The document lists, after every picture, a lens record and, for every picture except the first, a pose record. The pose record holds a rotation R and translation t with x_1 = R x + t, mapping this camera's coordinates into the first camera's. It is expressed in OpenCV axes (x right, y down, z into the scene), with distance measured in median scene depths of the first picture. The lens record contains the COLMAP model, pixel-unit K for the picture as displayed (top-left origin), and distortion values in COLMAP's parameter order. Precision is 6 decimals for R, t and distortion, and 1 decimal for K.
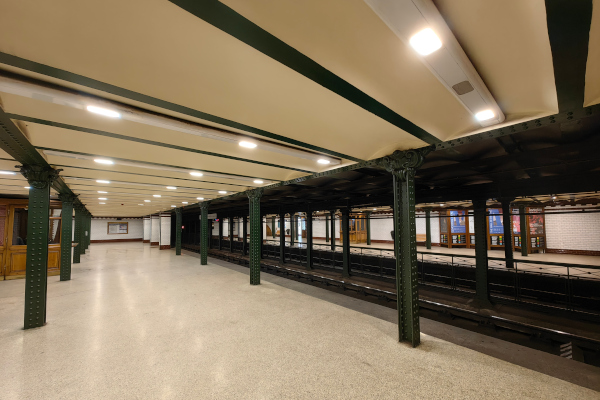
lens RADIAL K [[235.5, 0, 301.6], [0, 235.5, 219.0], [0, 0, 1]] dist [-0.005861, 0.001652]
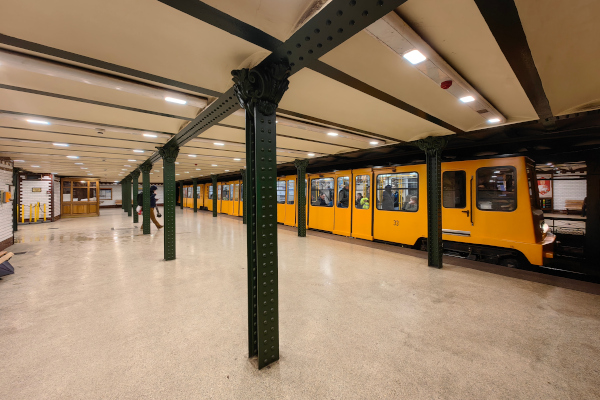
lens RADIAL K [[235.5, 0, 299.9], [0, 235.5, 193.5], [0, 0, 1]] dist [-0.005861, 0.001652]
pose [[0.999467, 0.001708, -0.032603, -0.291225], [-0.000608, 0.999431, 0.033719, 0.009895], [0.032642, -0.033681, 0.998899, -0.394178]]
